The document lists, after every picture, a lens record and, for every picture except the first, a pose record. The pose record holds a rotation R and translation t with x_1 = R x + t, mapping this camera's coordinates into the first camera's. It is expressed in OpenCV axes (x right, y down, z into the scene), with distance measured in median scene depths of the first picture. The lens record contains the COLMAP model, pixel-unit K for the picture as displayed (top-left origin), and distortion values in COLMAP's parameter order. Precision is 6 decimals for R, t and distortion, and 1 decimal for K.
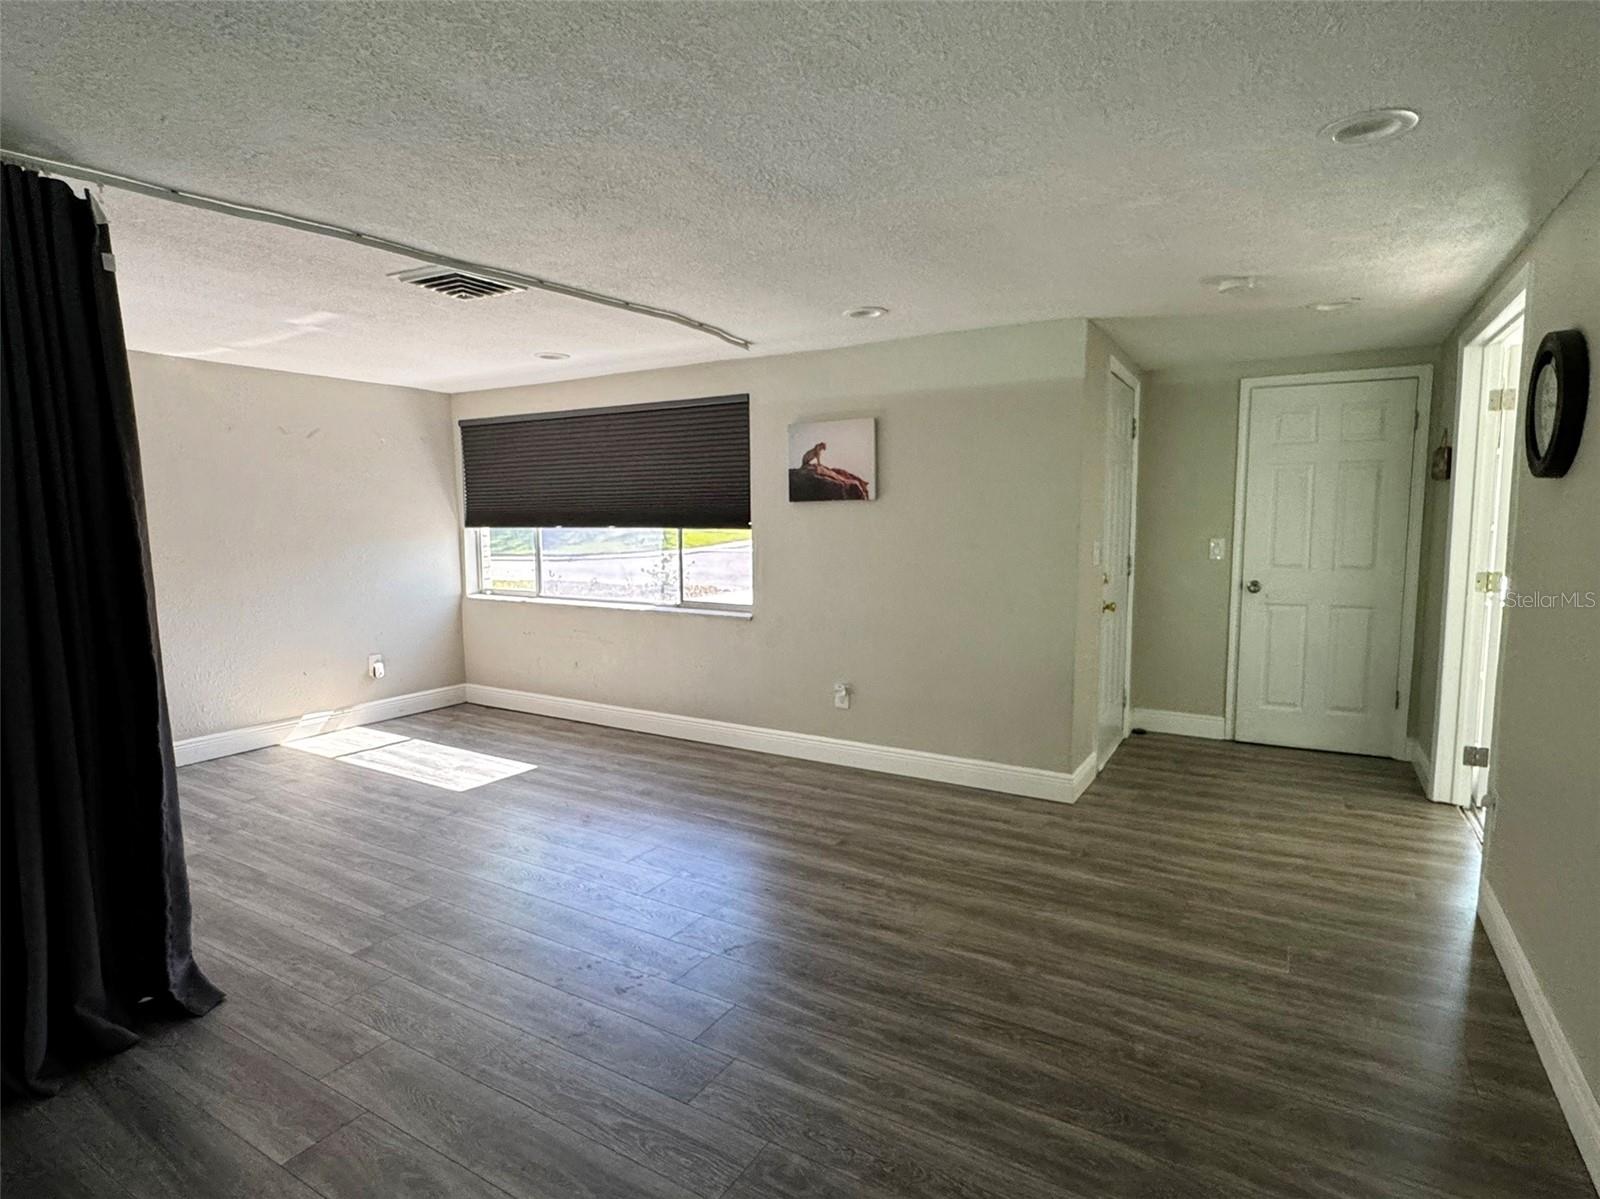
lens RADIAL K [[834.2, 0, 806.0], [0, 834.2, 597.0], [0, 0, 1]] dist [0.000600, 0.000500]
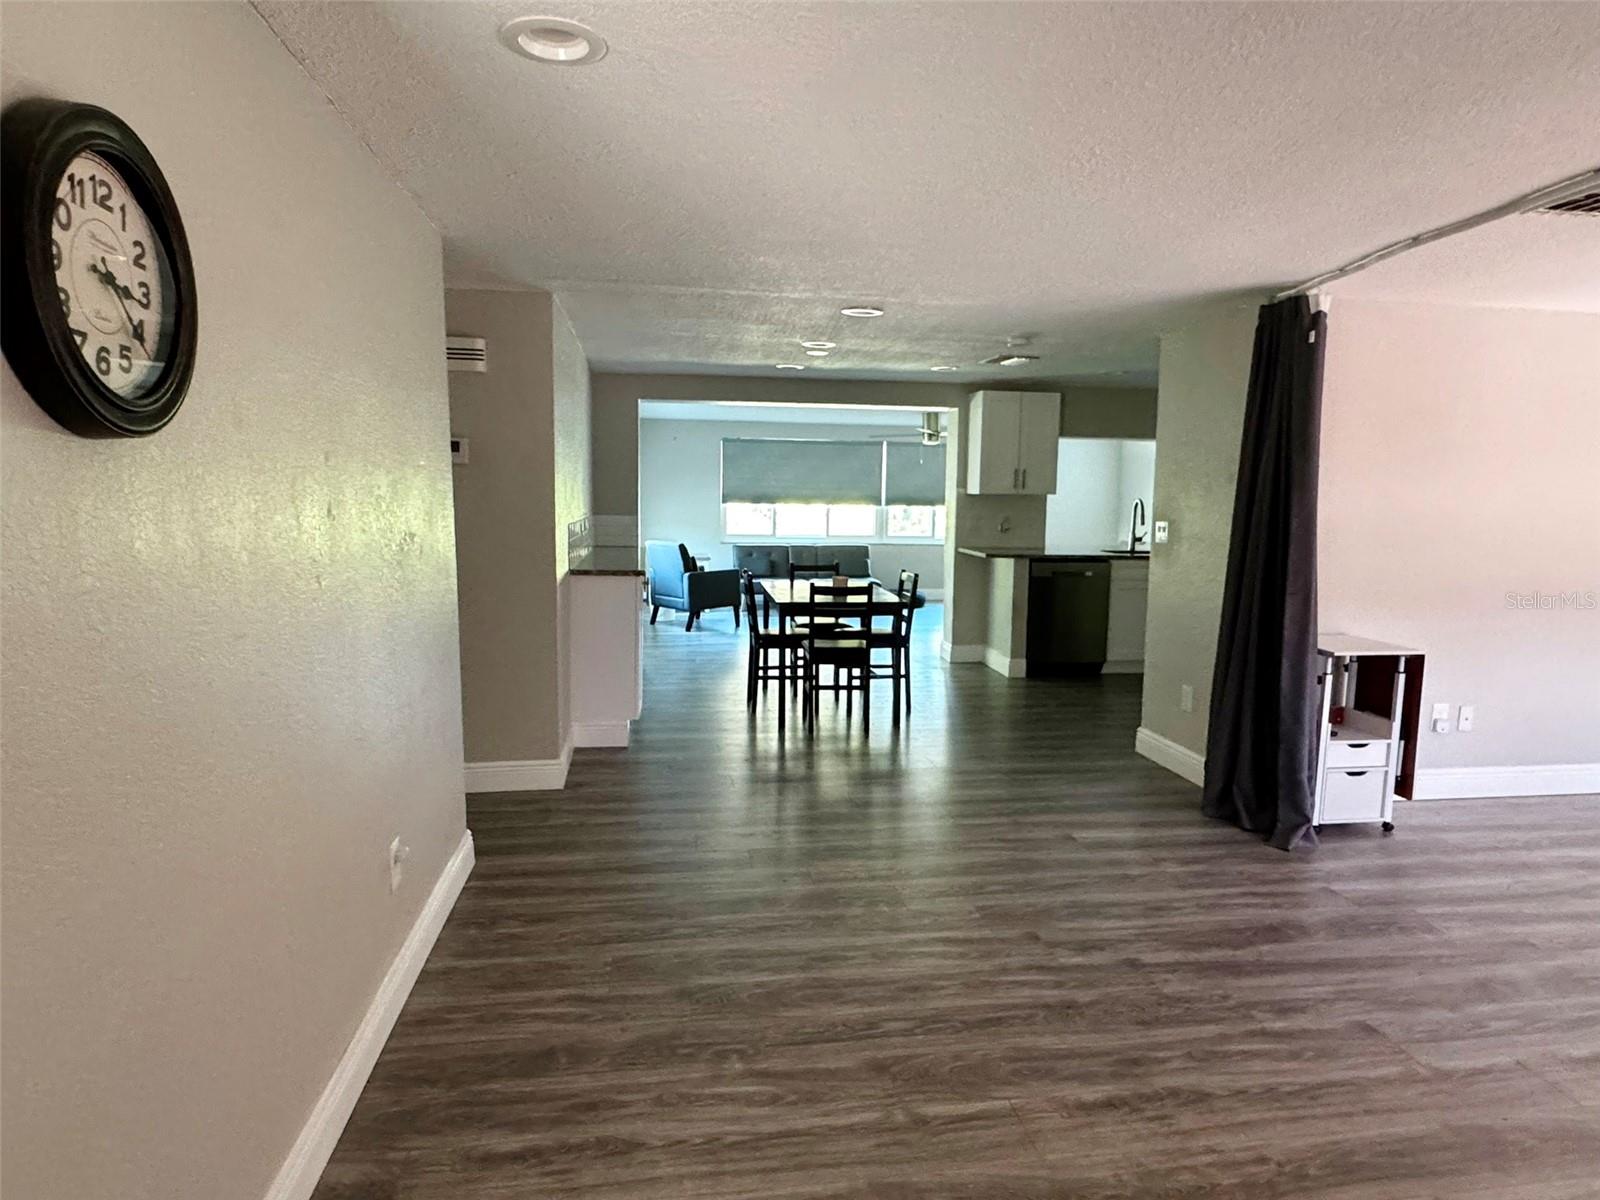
lens RADIAL K [[931.7, 0, 802.0], [0, 931.7, 600.4], [0, 0, 1]] dist [-0.004543, 0.003610]
pose [[-0.769561, 0.070560, -0.634663, 0.549285], [-0.072697, 0.977734, 0.196852, -0.108058], [0.634422, 0.197628, -0.747296, 0.973502]]
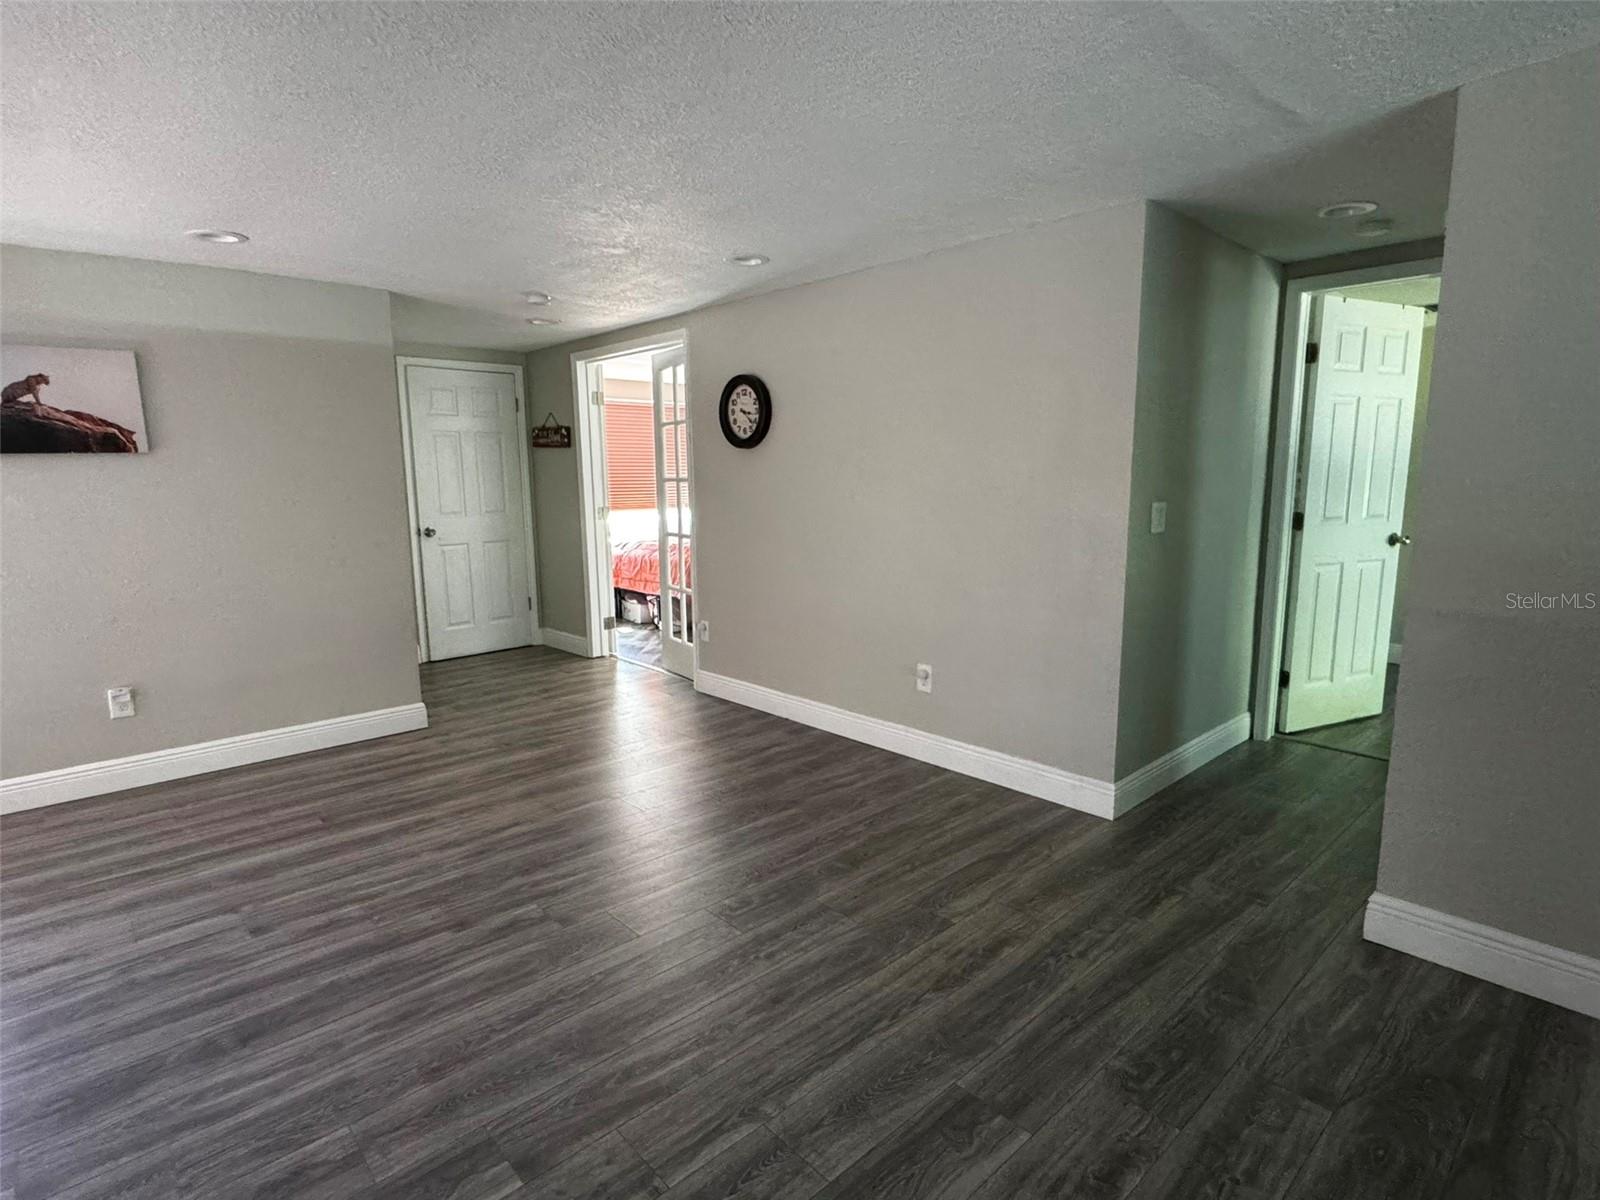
lens RADIAL K [[834.2, 0, 788.0], [0, 834.2, 595.1], [0, 0, 1]] dist [0.000600, 0.000500]
pose [[0.294133, -0.140572, 0.945370, -0.606717], [0.104783, 0.987905, 0.114295, -0.007513], [-0.950003, 0.065441, 0.305306, 0.186364]]
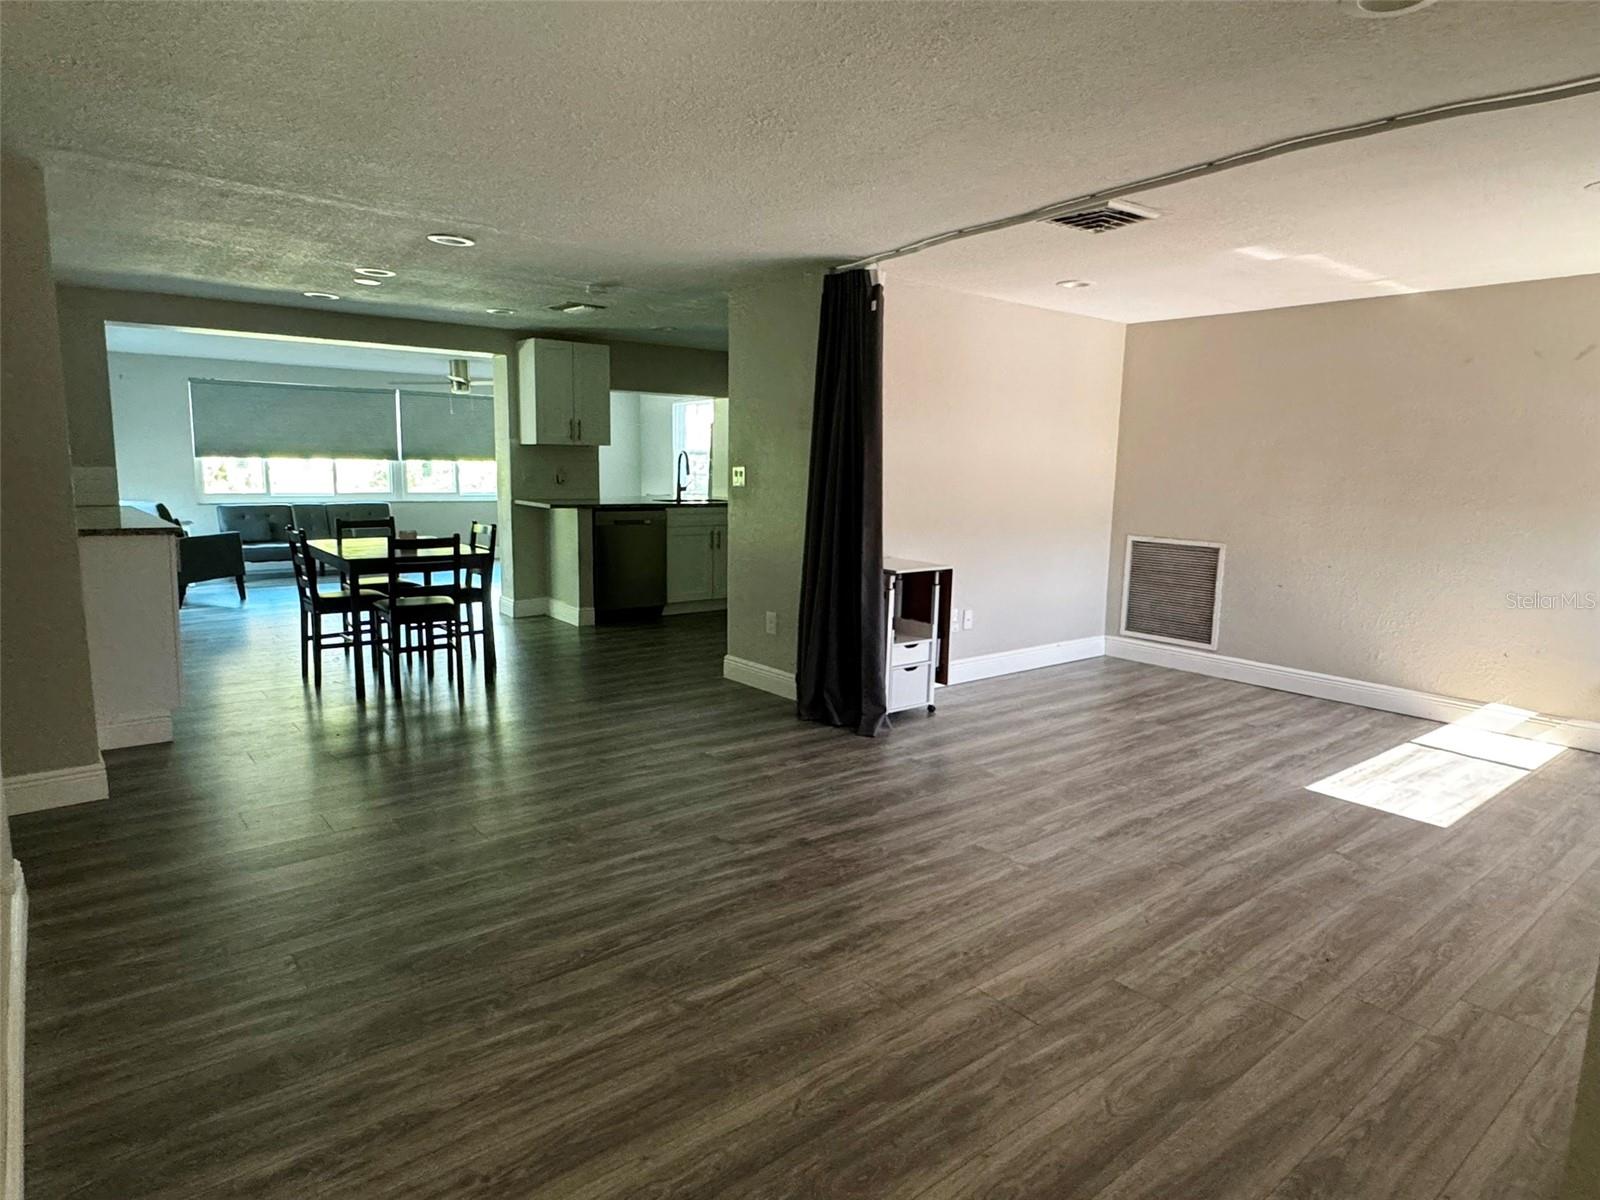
lens RADIAL K [[931.7, 0, 792.7], [0, 931.7, 601.2], [0, 0, 1]] dist [-0.004543, 0.003610]
pose [[-0.344947, 0.140756, -0.928008, 0.659777], [-0.110645, 0.975701, 0.189117, -0.075169], [0.932078, 0.167914, -0.320992, 0.873363]]
